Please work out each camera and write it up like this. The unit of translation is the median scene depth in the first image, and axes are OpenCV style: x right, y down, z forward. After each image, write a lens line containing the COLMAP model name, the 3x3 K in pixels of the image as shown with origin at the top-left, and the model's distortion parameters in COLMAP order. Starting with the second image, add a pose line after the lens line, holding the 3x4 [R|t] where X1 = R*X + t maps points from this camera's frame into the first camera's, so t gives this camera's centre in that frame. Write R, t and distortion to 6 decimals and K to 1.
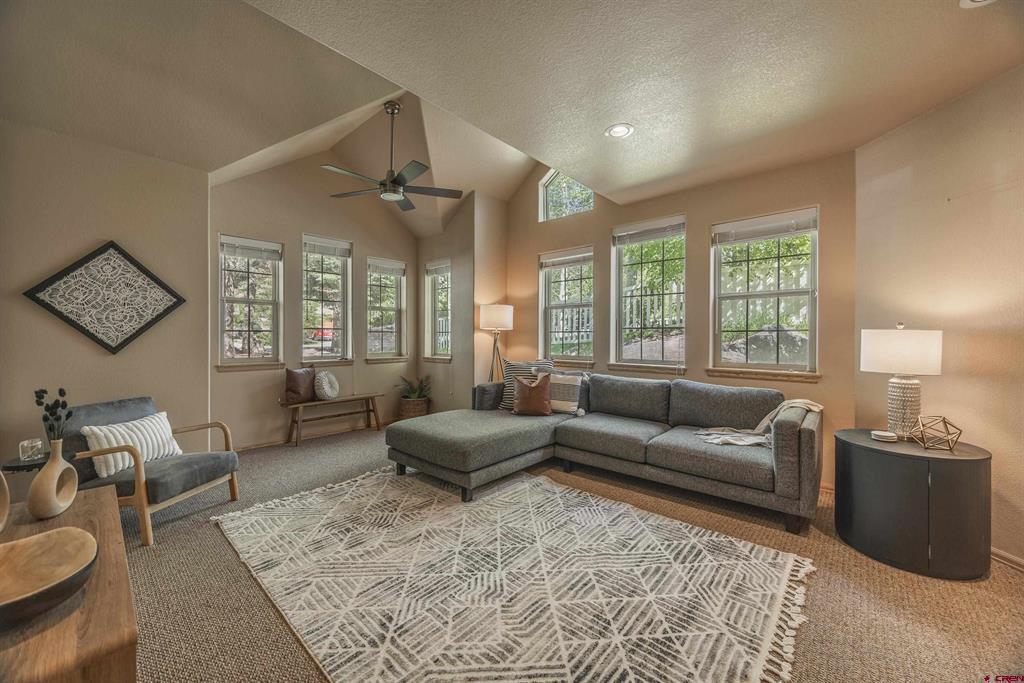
lens RADIAL K [[384.6, 0, 512.5], [0, 384.6, 336.2], [0, 0, 1]] dist [-0.009651, -0.000030]
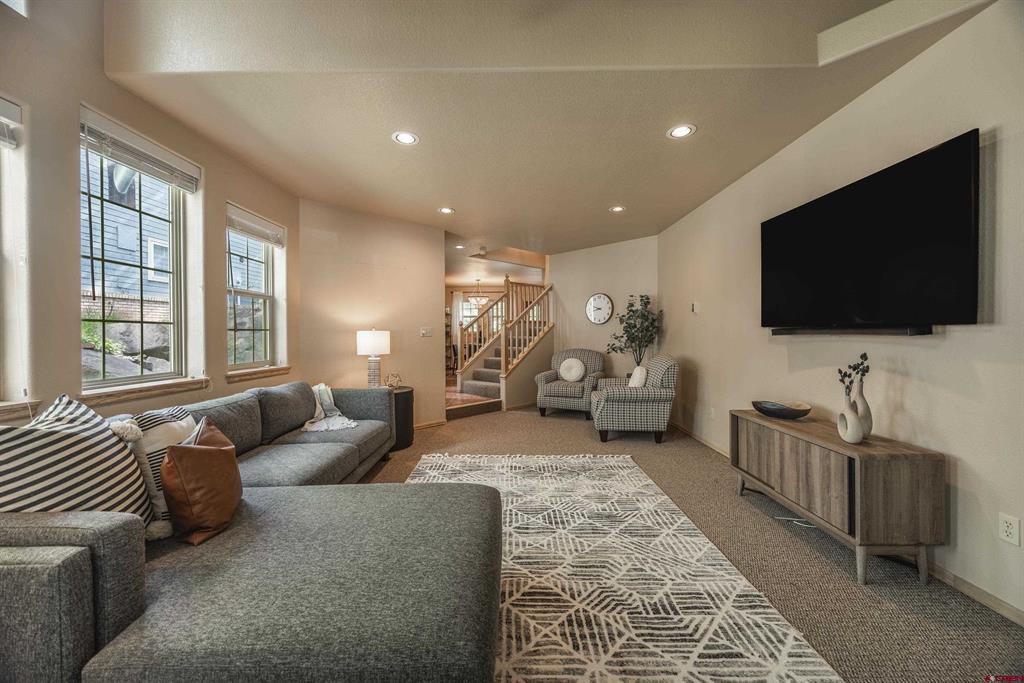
lens RADIAL K [[384.6, 0, 512.5], [0, 384.6, 337.6], [0, 0, 1]] dist [-0.009651, -0.000030]
pose [[-0.660323, -0.001588, 0.750980, -0.922813], [0.009850, 0.999893, 0.010776, 0.000180], [-0.750917, 0.014512, -0.660237, 1.949306]]
